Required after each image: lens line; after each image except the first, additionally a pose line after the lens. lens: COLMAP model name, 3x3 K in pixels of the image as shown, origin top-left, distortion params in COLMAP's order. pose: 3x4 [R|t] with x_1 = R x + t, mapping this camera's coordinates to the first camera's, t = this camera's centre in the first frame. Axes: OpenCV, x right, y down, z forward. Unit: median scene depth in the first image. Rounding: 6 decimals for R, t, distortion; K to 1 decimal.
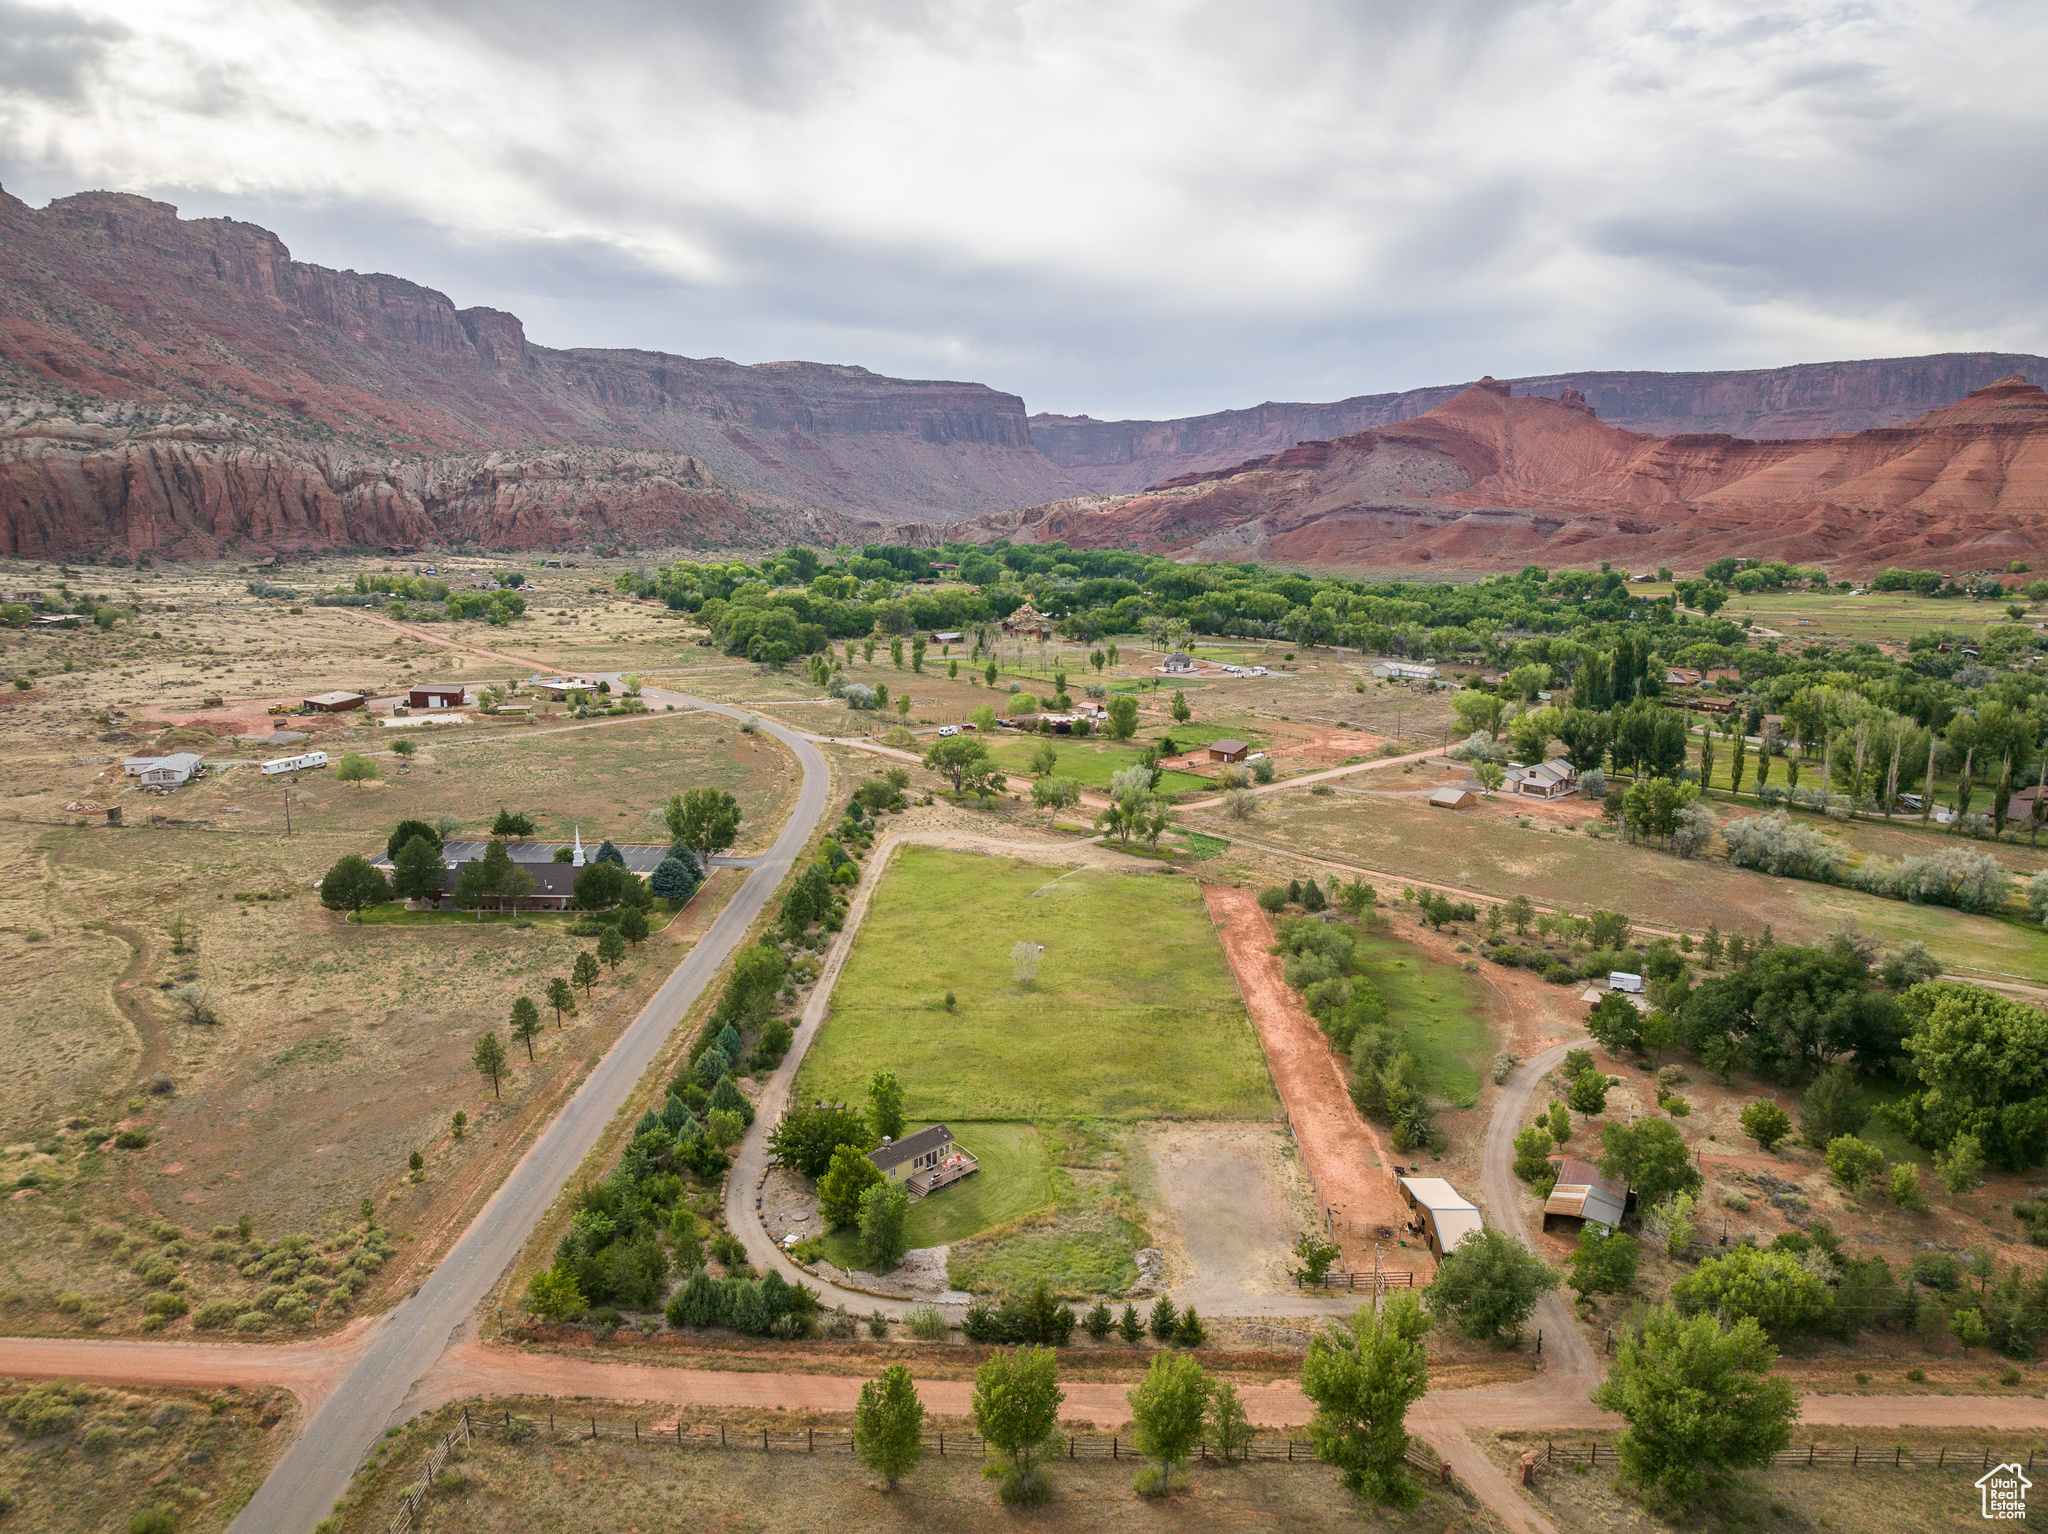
lens RADIAL K [[1445.1, 0, 1022.8], [0, 1445.1, 754.6], [0, 0, 1]] dist [-0.040663, 0.005728]
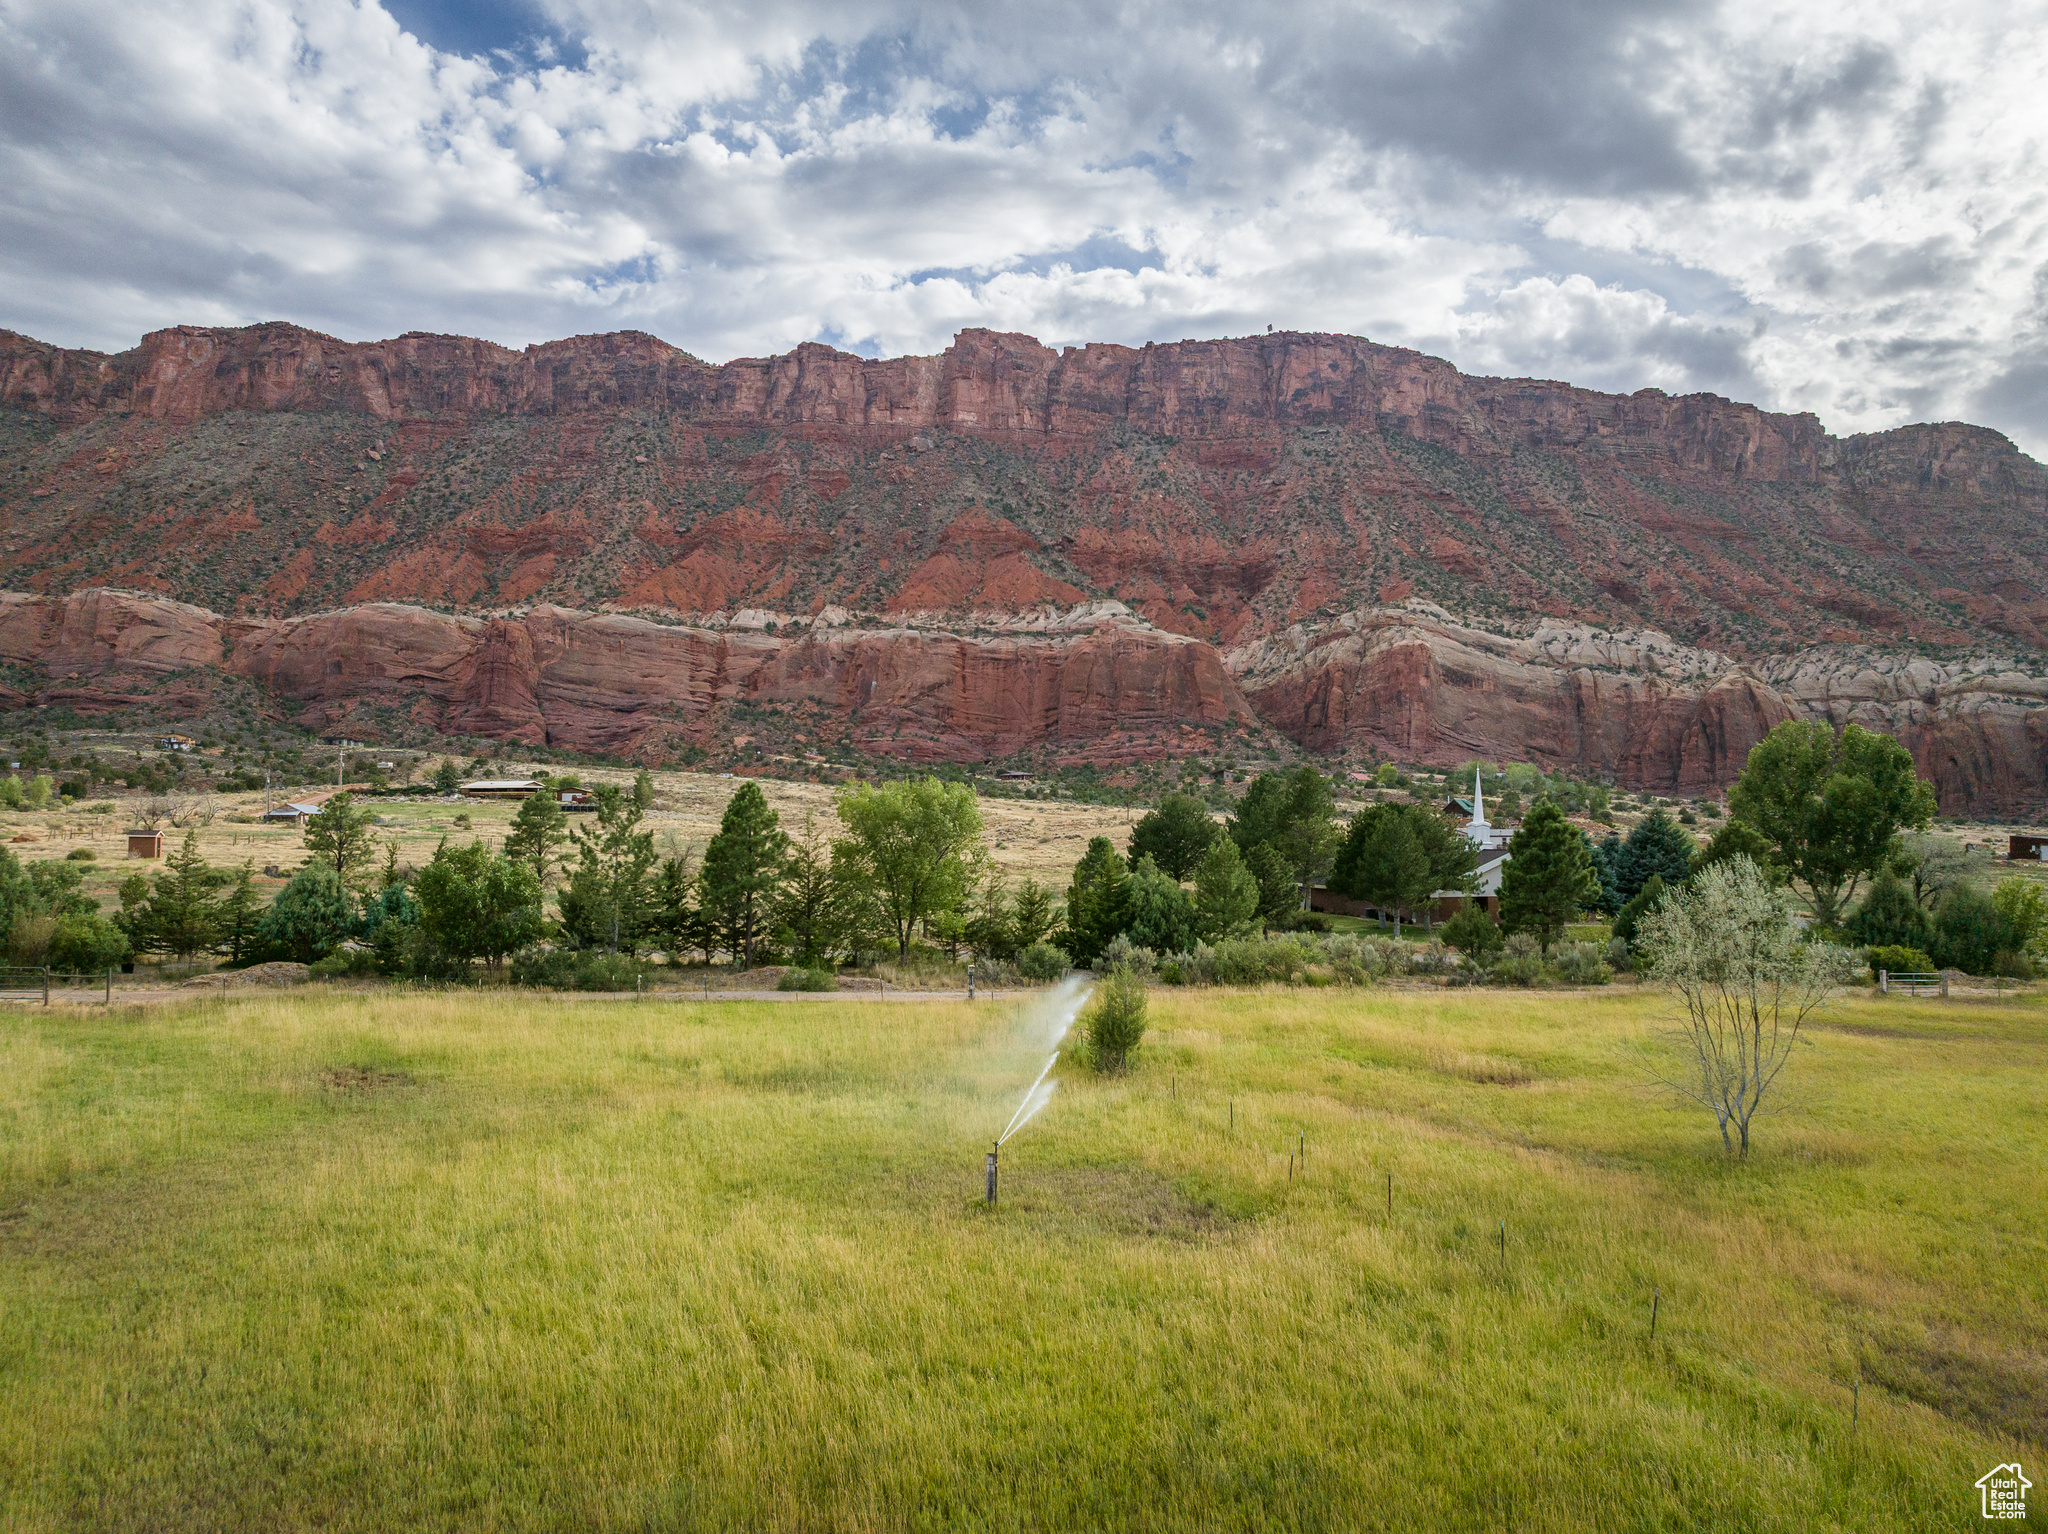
lens RADIAL K [[1445.1, 0, 1024.9], [0, 1445.1, 760.9], [0, 0, 1]] dist [-0.040663, 0.005728]
pose [[0.250190, -0.047477, -0.967032, 0.021627], [-0.204687, 0.973628, -0.100758, 0.024511], [0.946313, 0.223147, 0.233874, 0.144416]]
